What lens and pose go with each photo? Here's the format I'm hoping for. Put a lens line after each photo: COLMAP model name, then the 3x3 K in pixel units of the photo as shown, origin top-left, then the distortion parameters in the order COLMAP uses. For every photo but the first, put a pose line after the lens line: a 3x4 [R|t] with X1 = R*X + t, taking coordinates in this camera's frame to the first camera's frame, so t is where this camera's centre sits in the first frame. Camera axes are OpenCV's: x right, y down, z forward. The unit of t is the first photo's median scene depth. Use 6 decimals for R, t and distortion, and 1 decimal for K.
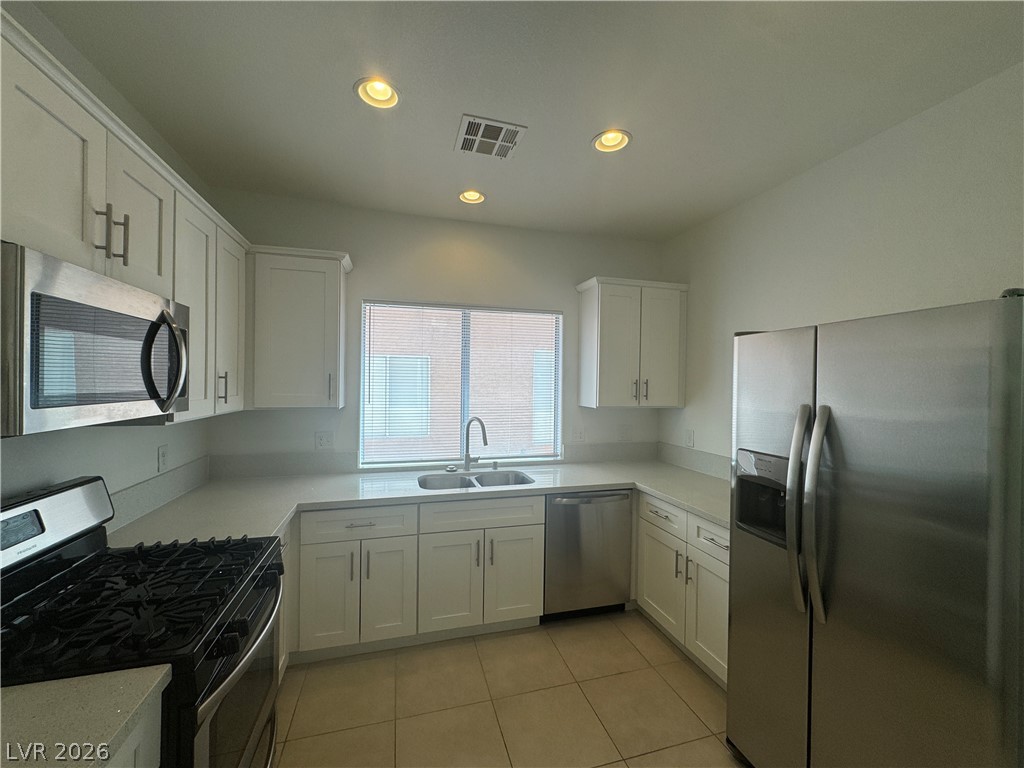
lens RADIAL K [[411.0, 0, 513.3], [0, 411.0, 383.6], [0, 0, 1]] dist [-0.005979, 0.000974]
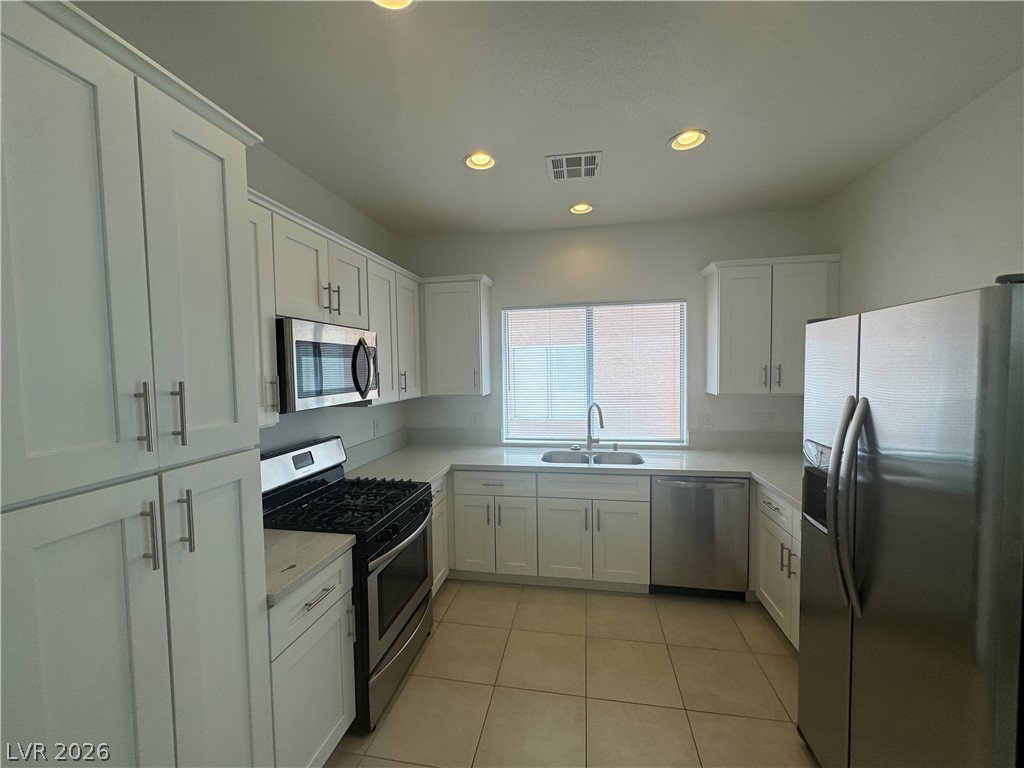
lens RADIAL K [[411.0, 0, 511.4], [0, 411.0, 382.7], [0, 0, 1]] dist [-0.005979, 0.000974]
pose [[0.895452, -0.010583, -0.445032, 0.261745], [0.027285, 0.999143, 0.031140, -0.019691], [0.444321, -0.040027, 0.894973, -0.134978]]
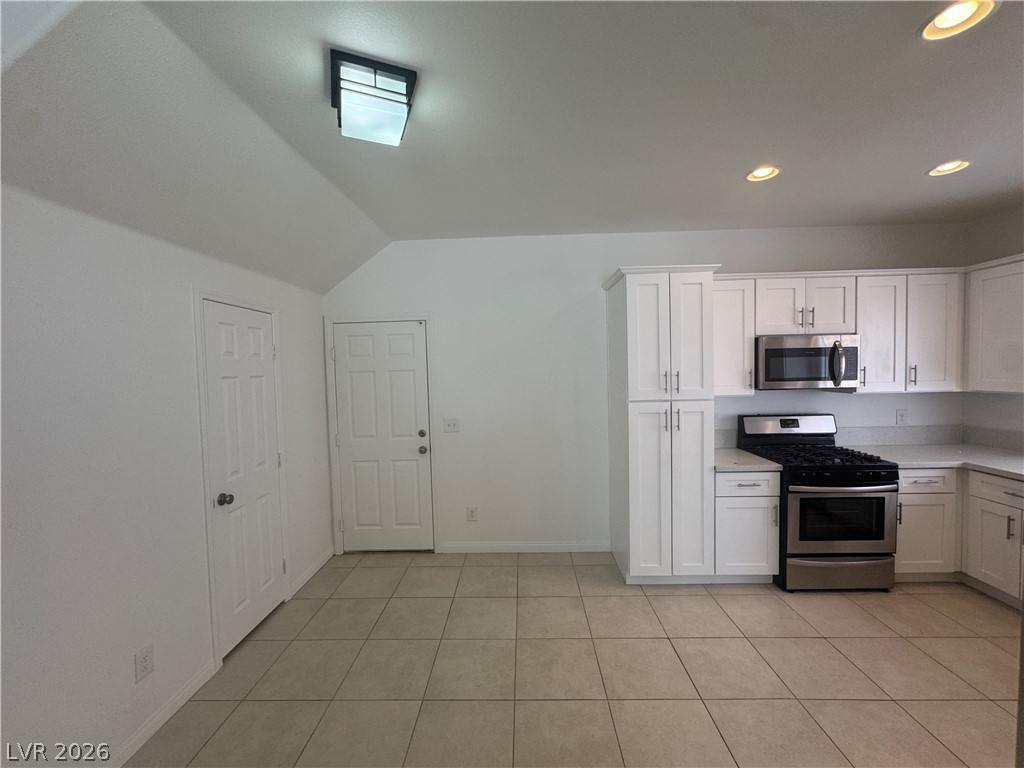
lens RADIAL K [[411.0, 0, 508.4], [0, 411.0, 382.1], [0, 0, 1]] dist [-0.005979, 0.000974]
pose [[-0.314608, 0.032527, -0.948664, 1.131585], [0.014245, 0.999462, 0.029545, -0.028189], [0.949115, -0.004218, -0.314902, 0.002772]]
